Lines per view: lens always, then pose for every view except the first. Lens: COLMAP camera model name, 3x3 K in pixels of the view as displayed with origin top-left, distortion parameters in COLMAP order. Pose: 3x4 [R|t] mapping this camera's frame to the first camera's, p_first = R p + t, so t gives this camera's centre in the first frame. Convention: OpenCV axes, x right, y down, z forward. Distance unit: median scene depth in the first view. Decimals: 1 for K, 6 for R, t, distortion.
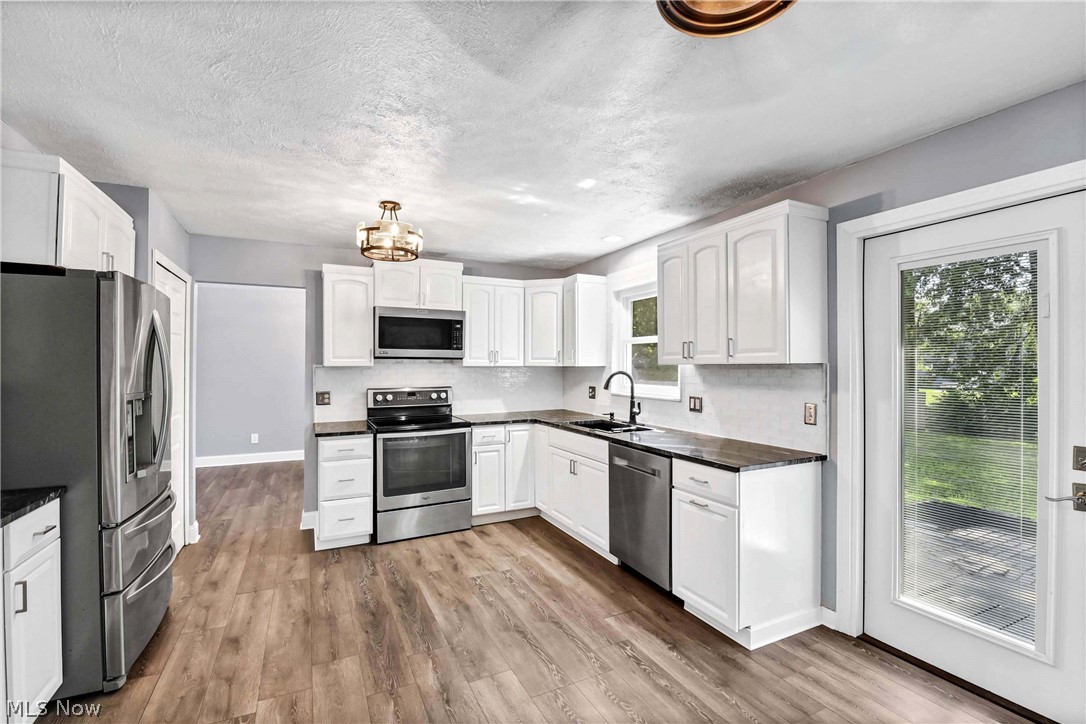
lens RADIAL K [[493.7, 0, 561.6], [0, 493.7, 362.2], [0, 0, 1]] dist [-0.002614, -0.000690]
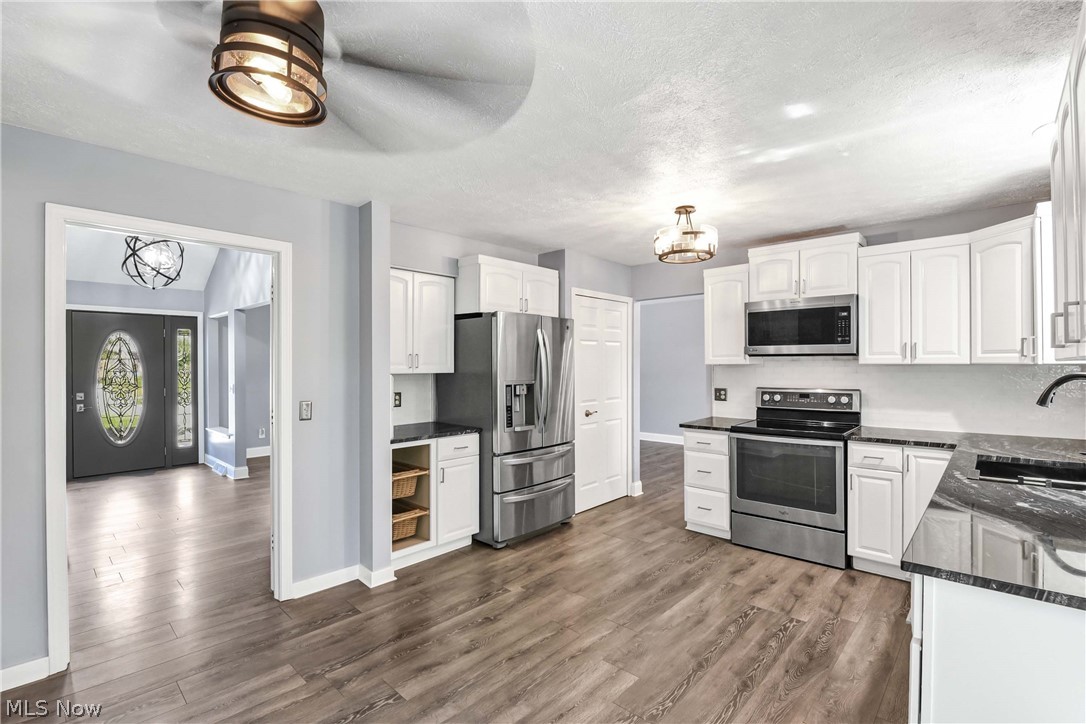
lens RADIAL K [[487.4, 0, 504.6], [0, 487.4, 362.9], [0, 0, 1]] dist [-0.001599, -0.000412]
pose [[0.312492, -0.003380, -0.949914, 0.449048], [0.010740, 0.999942, -0.000025, 0.000164], [0.949860, -0.010195, 0.312510, 0.279989]]
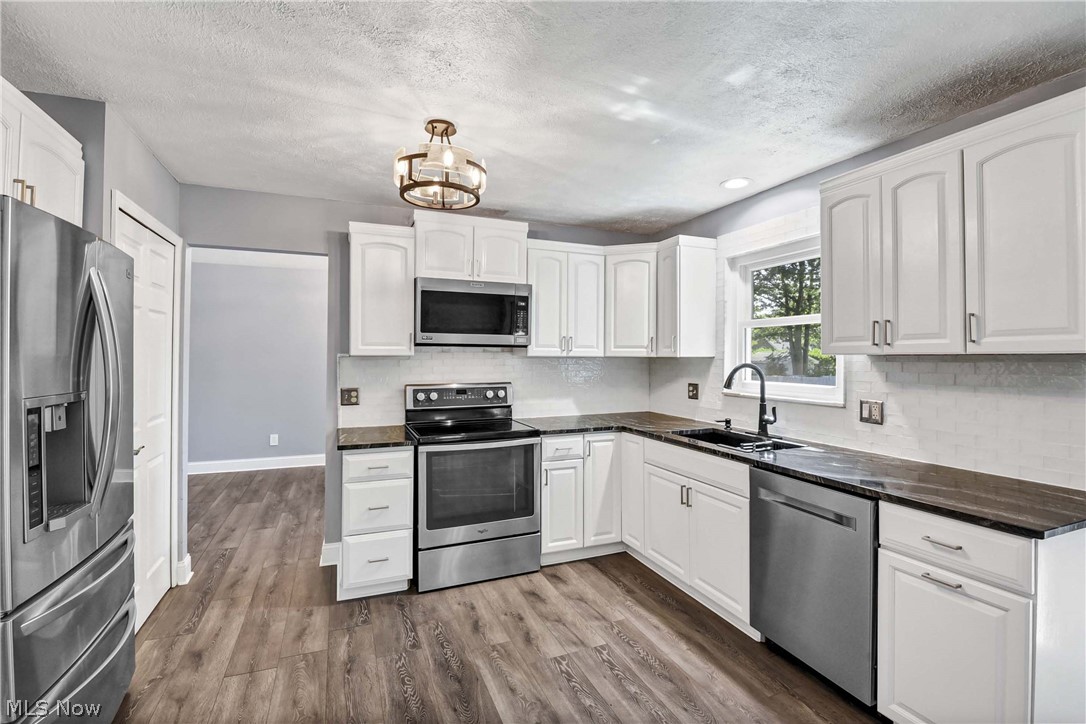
lens RADIAL K [[524.1, 0, 583.2], [0, 524.1, 352.4], [0, 0, 1]] dist [0.000702, -0.005056]
pose [[0.999134, 0.003999, -0.041406, -0.098687], [-0.004071, 0.999990, -0.001654, 0.003652], [0.041399, 0.001821, 0.999141, 0.229884]]
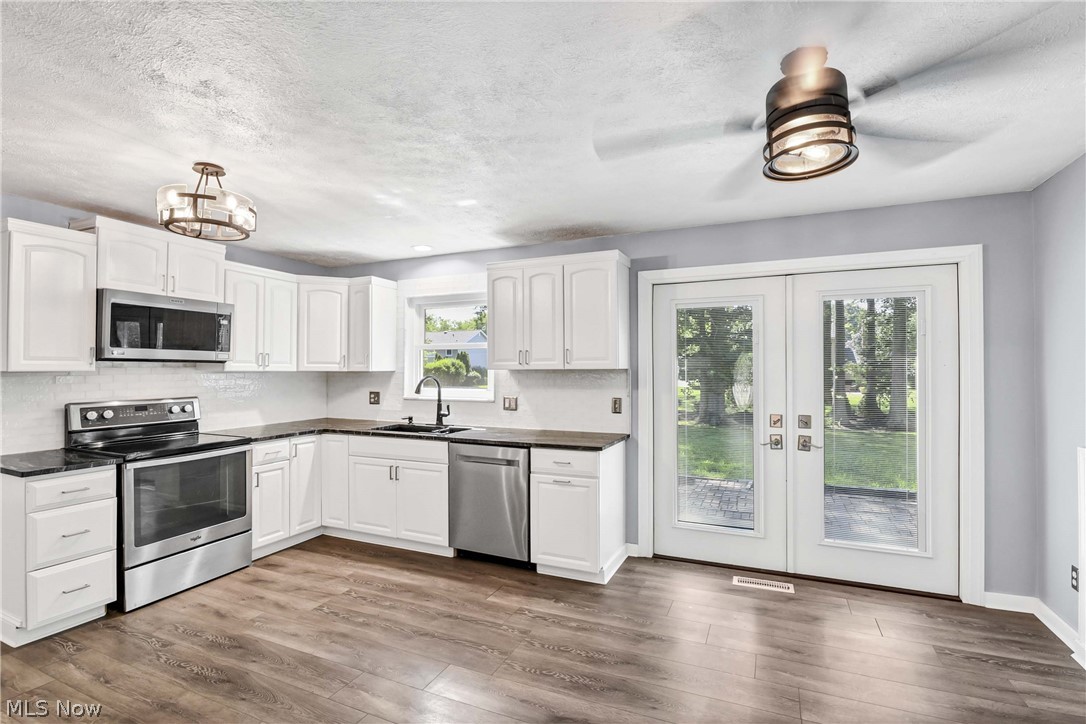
lens RADIAL K [[490.1, 0, 543.0], [0, 490.1, 362.0], [0, 0, 1]] dist [0.003071, -0.008674]
pose [[0.780755, 0.010943, 0.624741, -0.370341], [-0.004333, 0.999917, -0.012100, 0.000269], [-0.624822, 0.006740, 0.780738, 0.043473]]
